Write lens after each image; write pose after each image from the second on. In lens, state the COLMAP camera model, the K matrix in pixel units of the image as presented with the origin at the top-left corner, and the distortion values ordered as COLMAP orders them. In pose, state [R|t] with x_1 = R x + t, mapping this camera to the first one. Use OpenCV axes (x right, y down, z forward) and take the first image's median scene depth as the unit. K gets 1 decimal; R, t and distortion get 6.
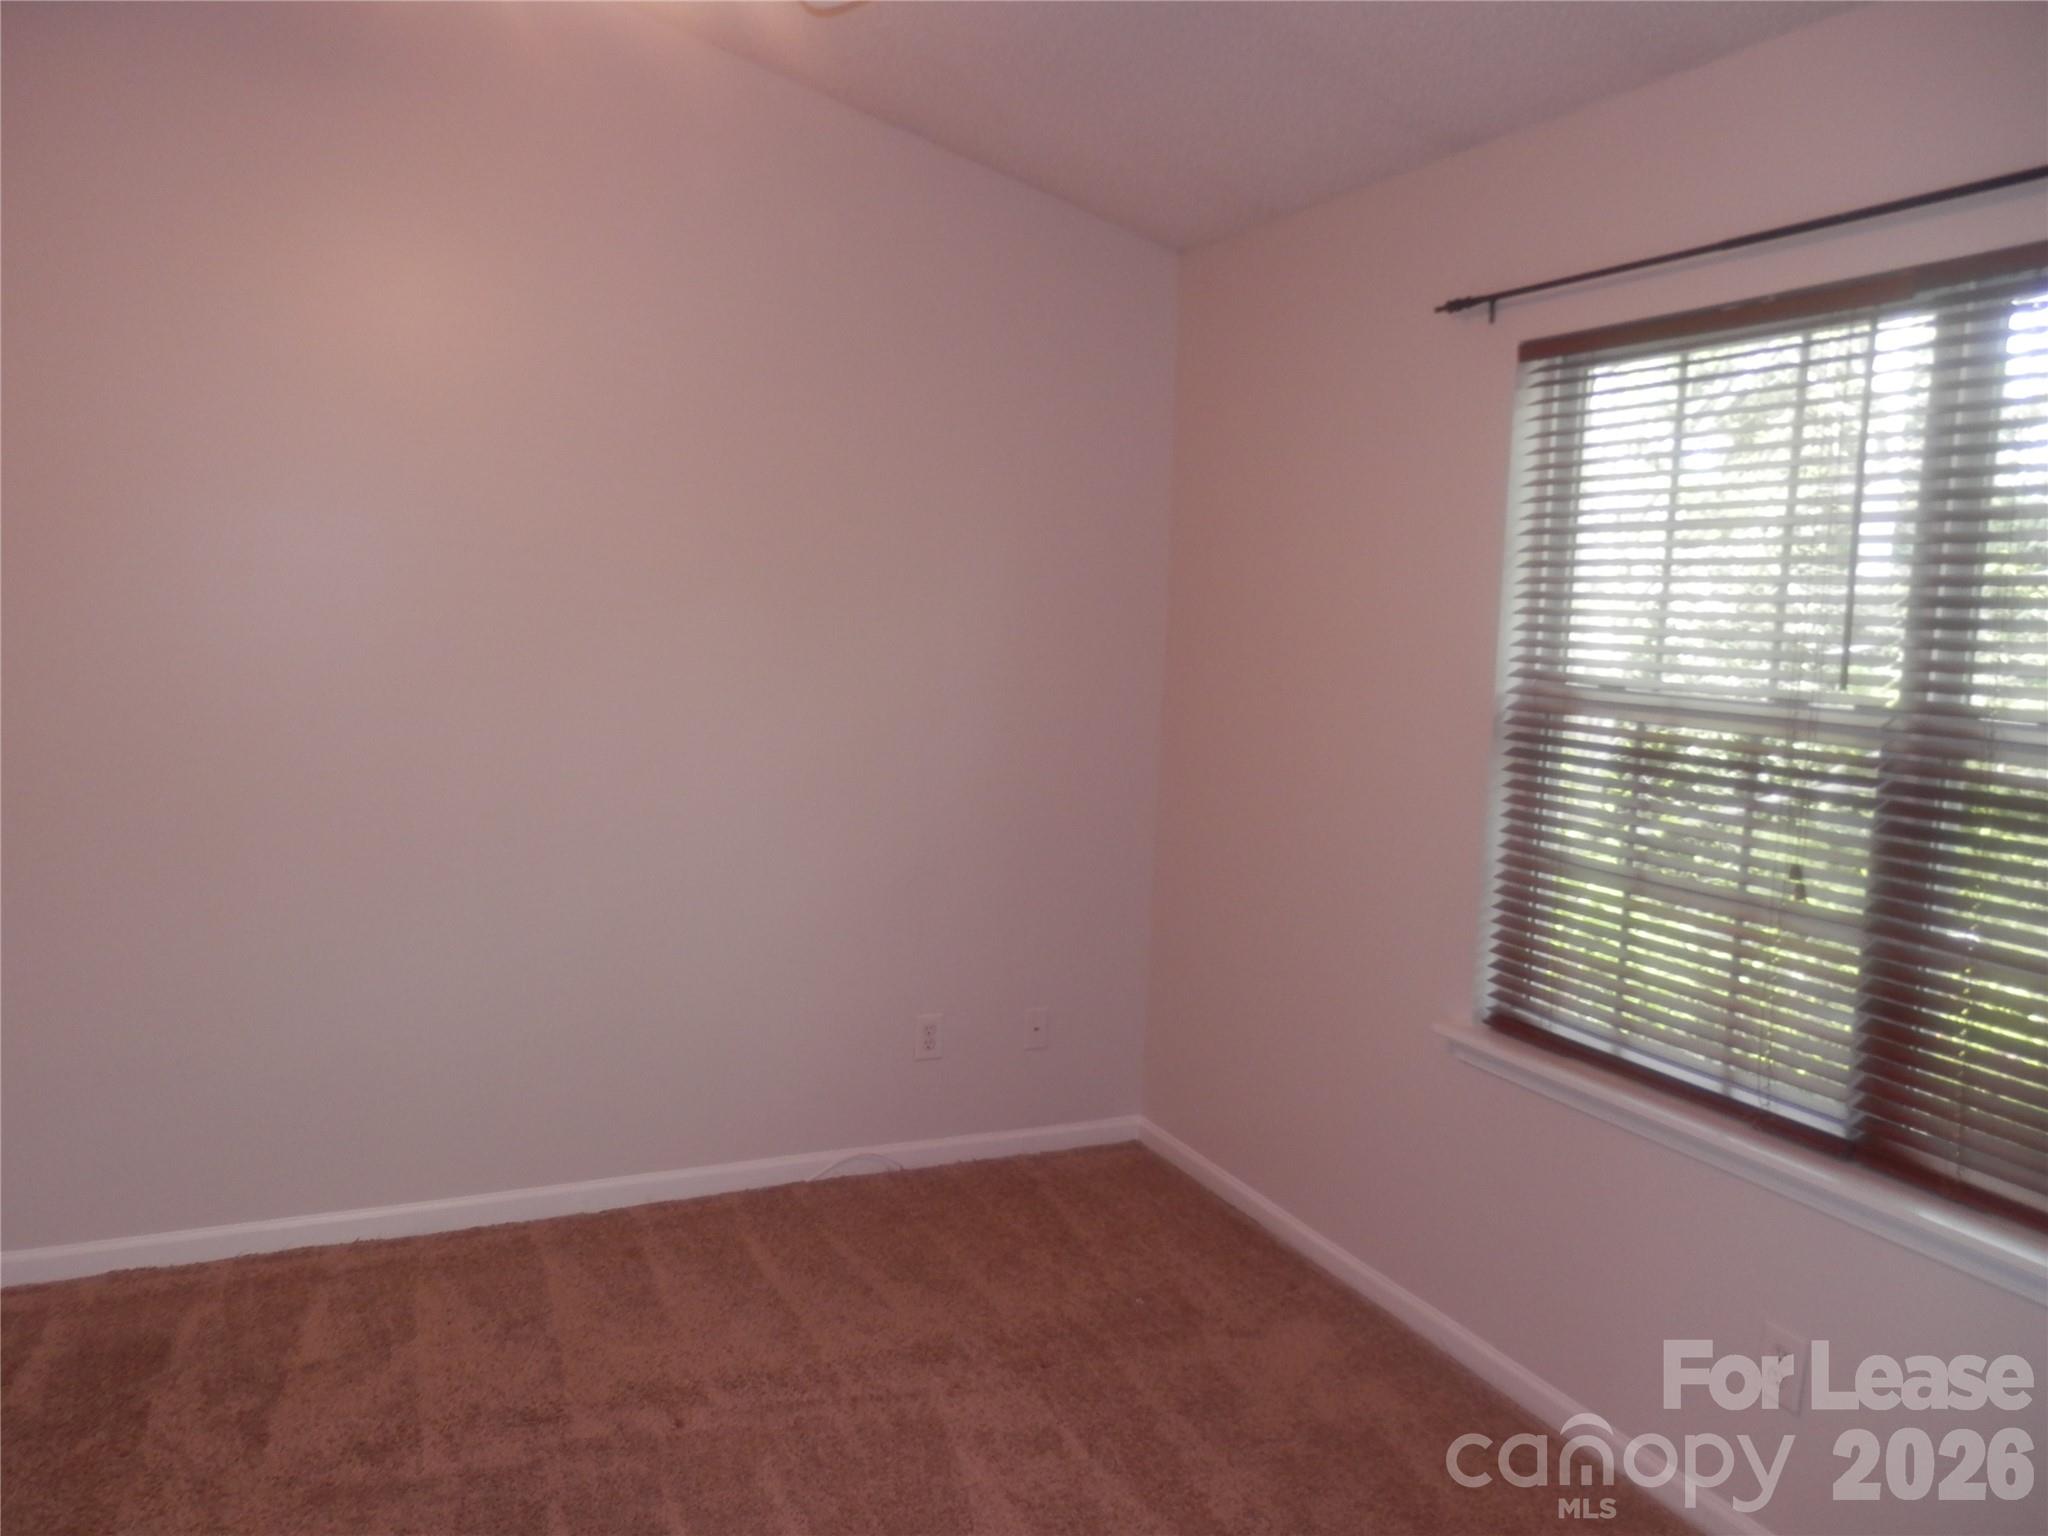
lens RADIAL K [[1524.3, 0, 1023.8], [0, 1524.3, 779.6], [0, 0, 1]] dist [0.015711, -0.004593]
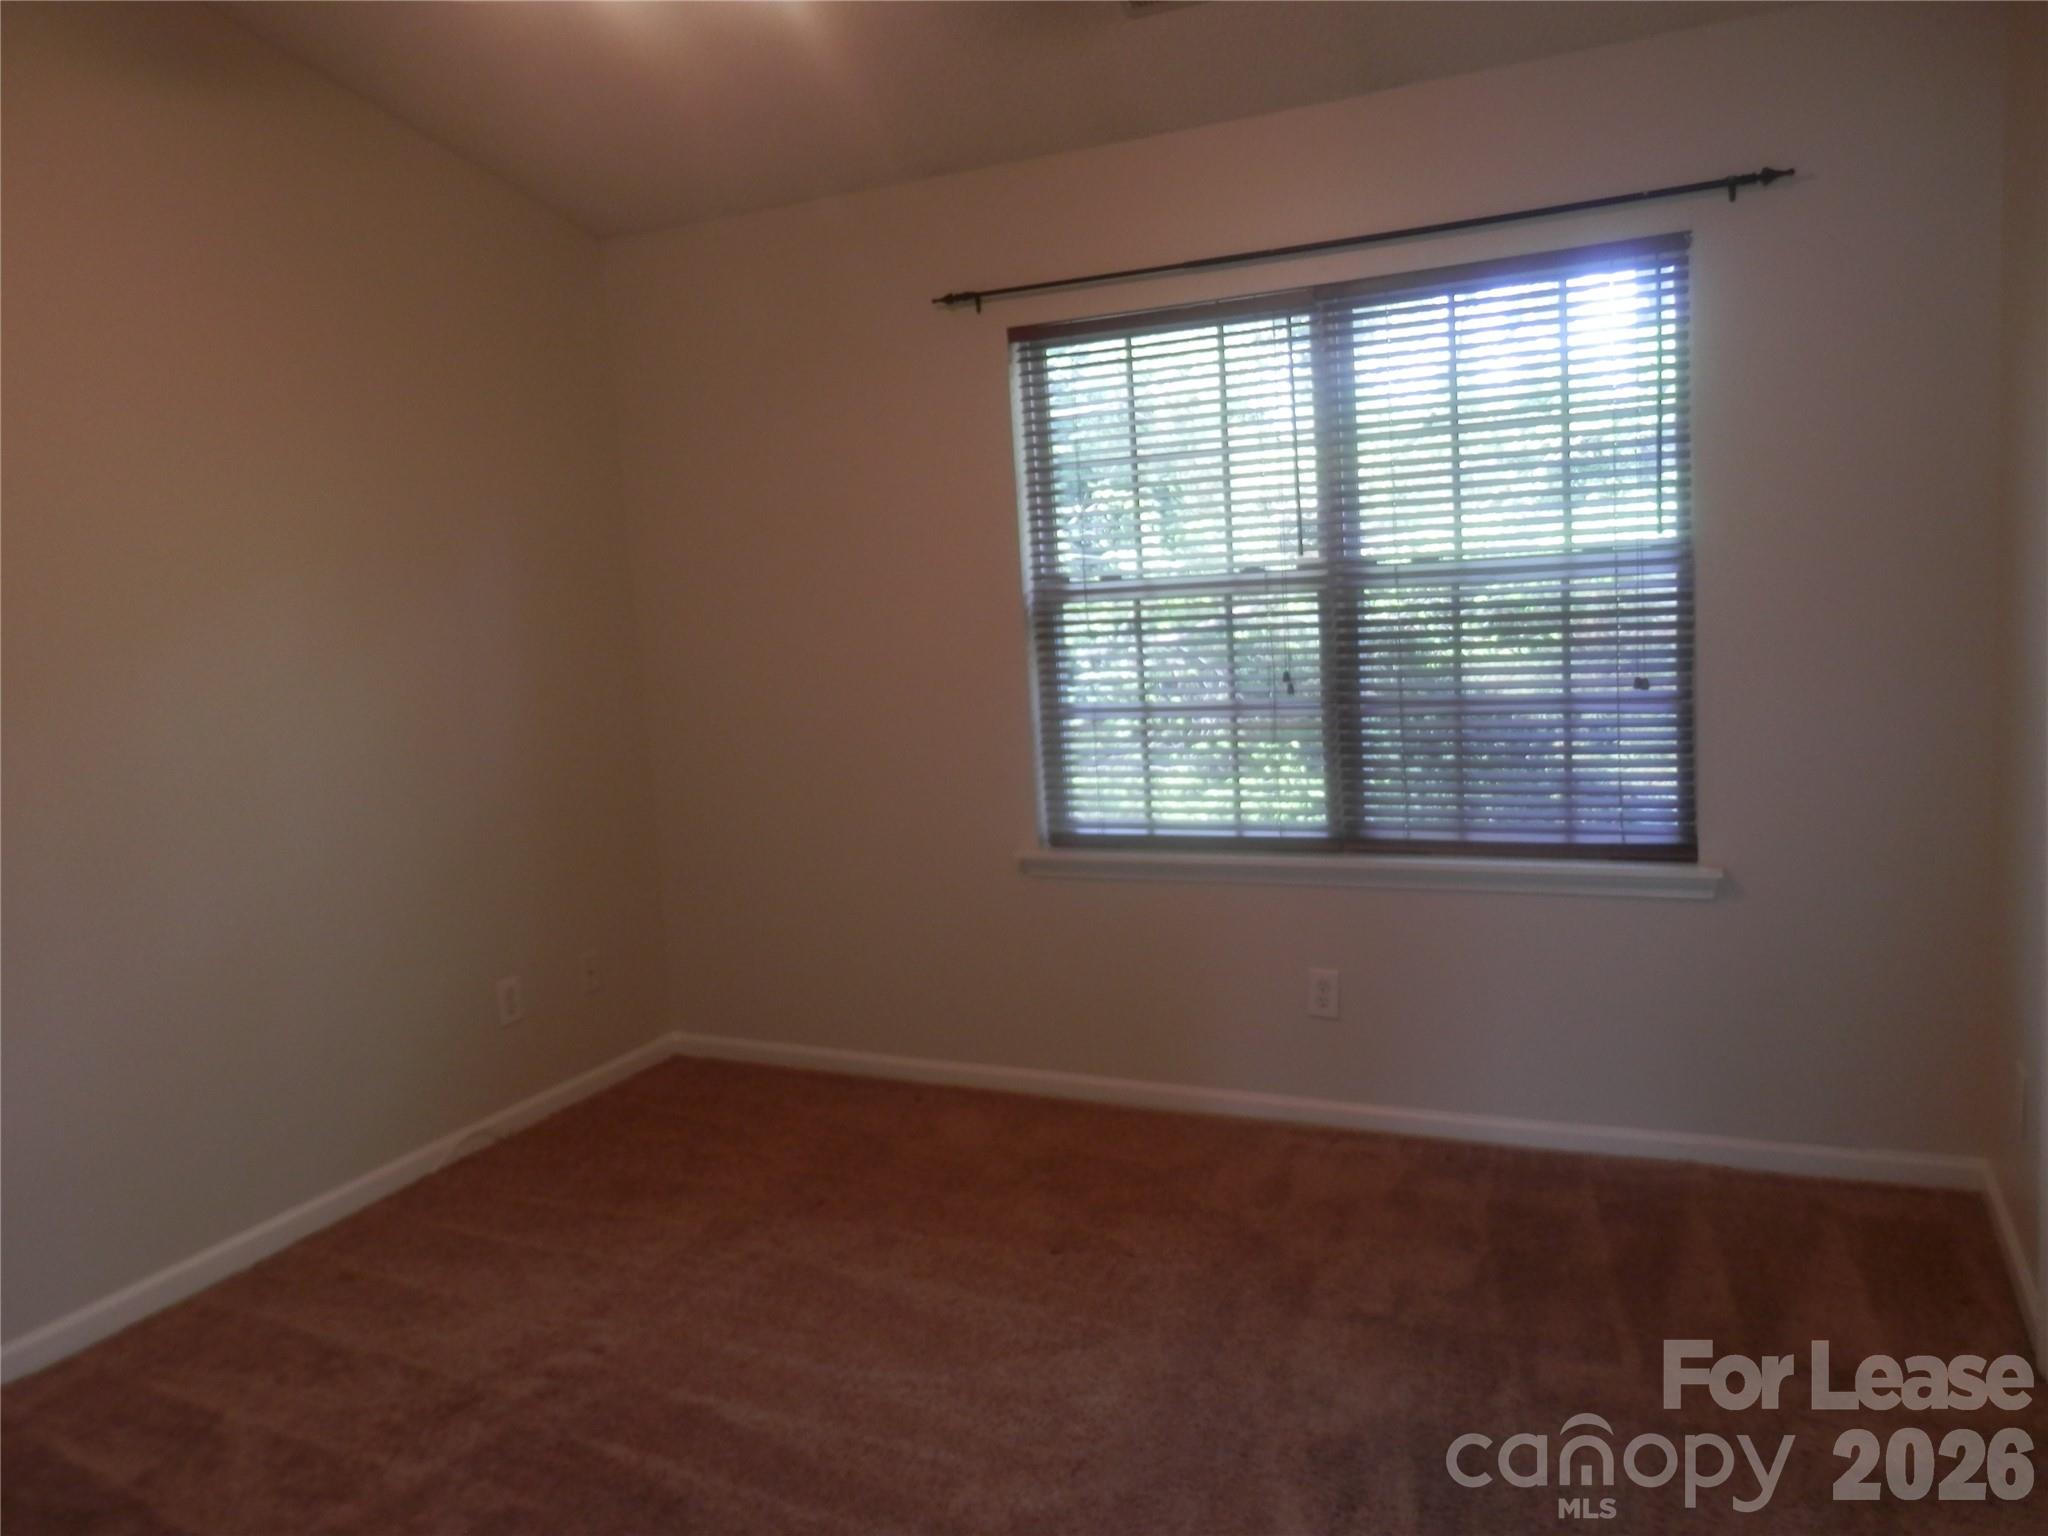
lens RADIAL K [[1524.3, 0, 1018.3], [0, 1524.3, 758.4], [0, 0, 1]] dist [0.015711, -0.004593]
pose [[0.755433, -0.156351, 0.636299, -0.568194], [0.160869, 0.985647, 0.051204, 0.016439], [-0.635172, 0.063679, 0.769742, -0.006743]]
